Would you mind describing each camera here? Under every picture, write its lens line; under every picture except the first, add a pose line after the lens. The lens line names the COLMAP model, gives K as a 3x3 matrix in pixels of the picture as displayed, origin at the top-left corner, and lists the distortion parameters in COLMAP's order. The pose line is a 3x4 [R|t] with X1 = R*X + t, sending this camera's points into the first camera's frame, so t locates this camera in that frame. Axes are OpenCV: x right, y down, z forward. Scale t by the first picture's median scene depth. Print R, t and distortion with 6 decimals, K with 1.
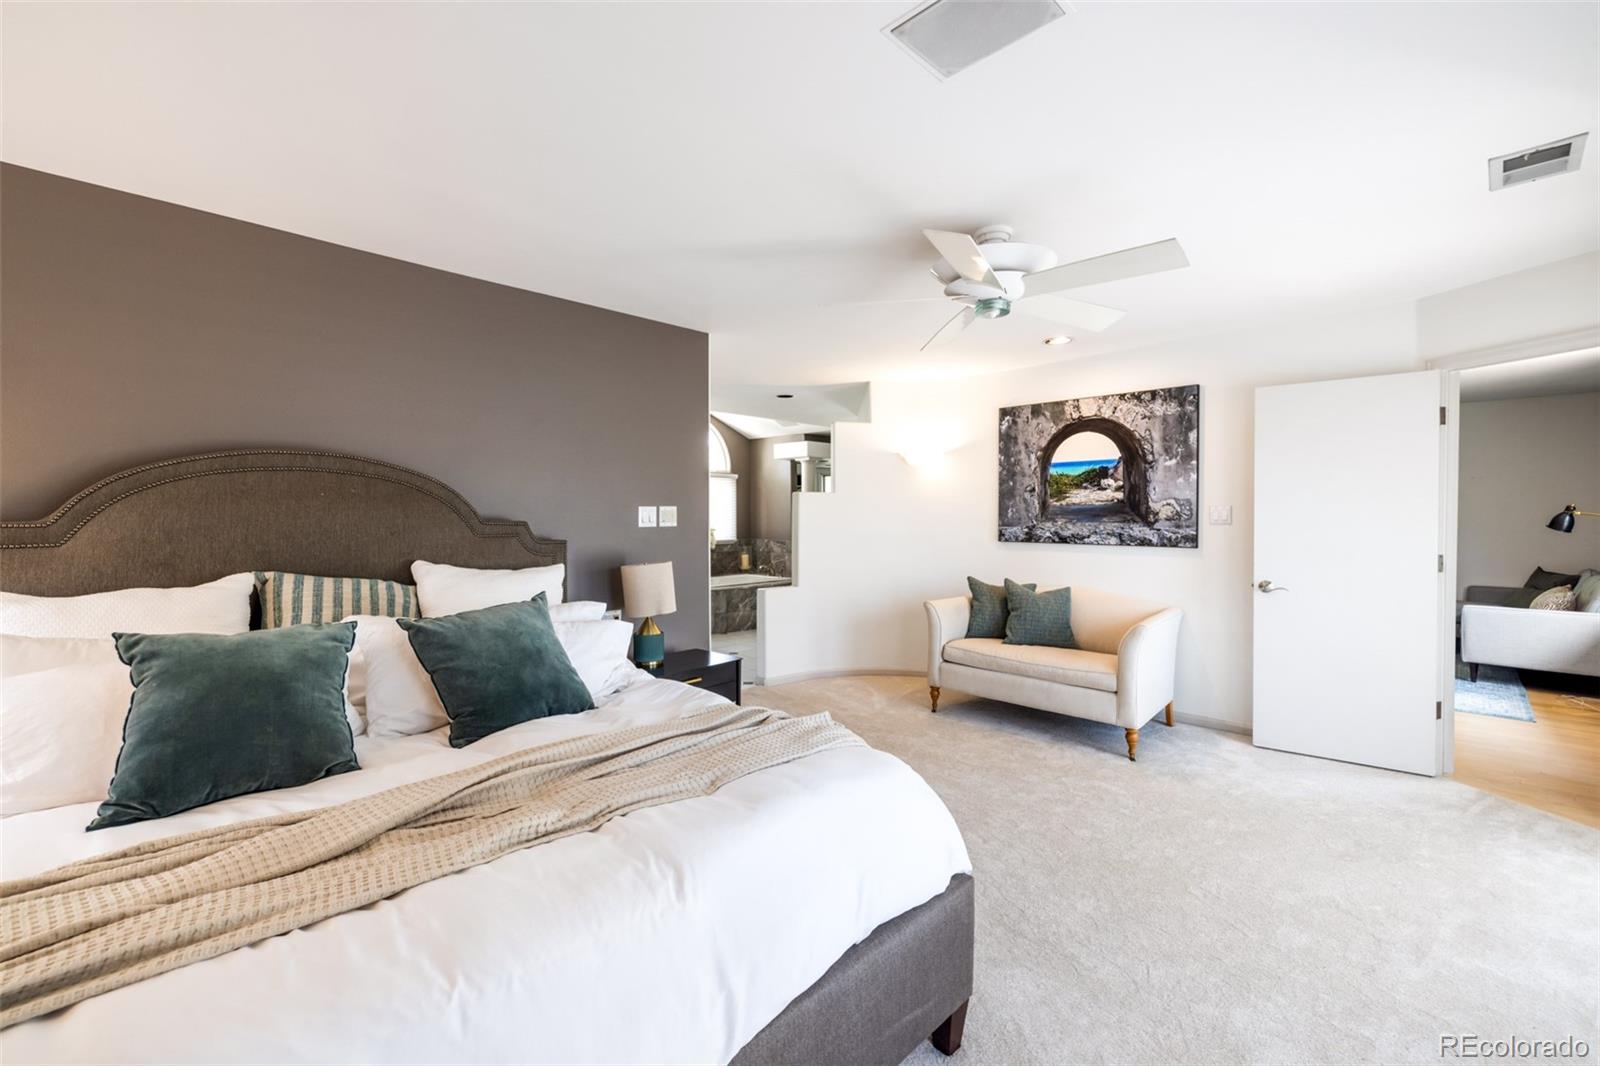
lens RADIAL K [[679.4, 0, 804.6], [0, 679.4, 525.1], [0, 0, 1]] dist [0.001702, -0.000101]
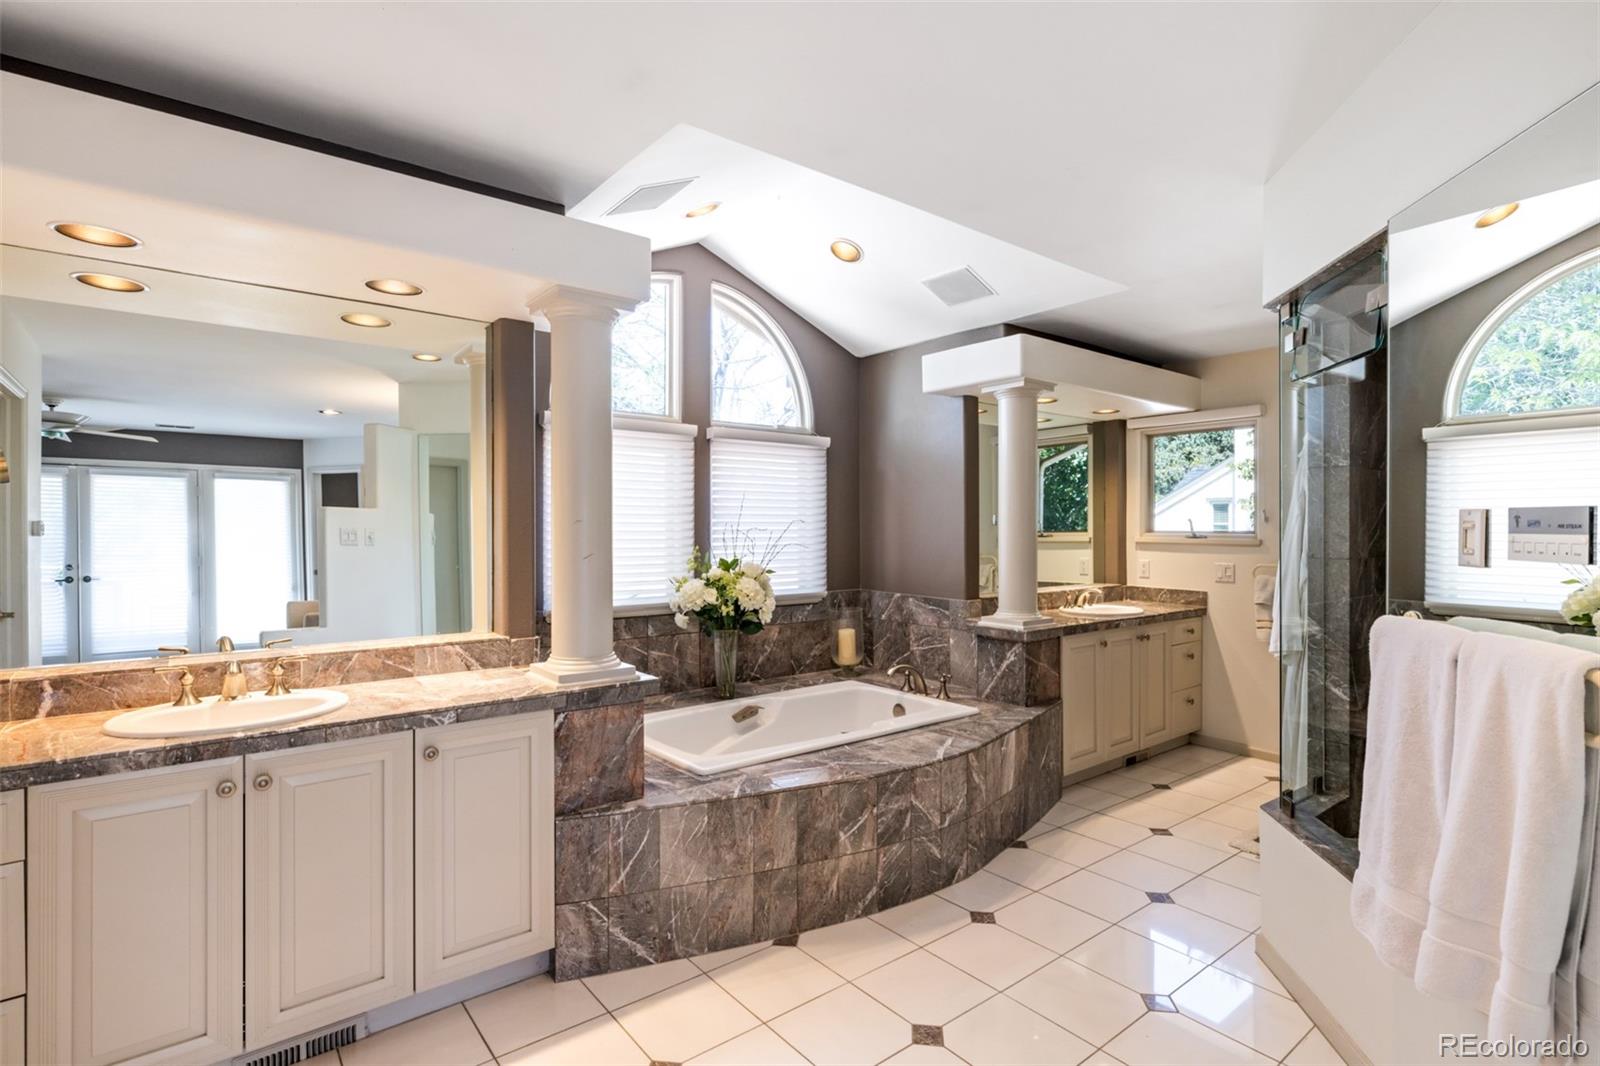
lens RADIAL K [[783.1, 0, 799.5], [0, 783.1, 536.2], [0, 0, 1]] dist [-0.004813, -0.000313]
pose [[0.991998, 0.001765, -0.126245, -0.056328], [-0.002751, 0.999967, -0.007631, -0.009612], [0.126227, 0.007918, 0.991970, 0.524378]]
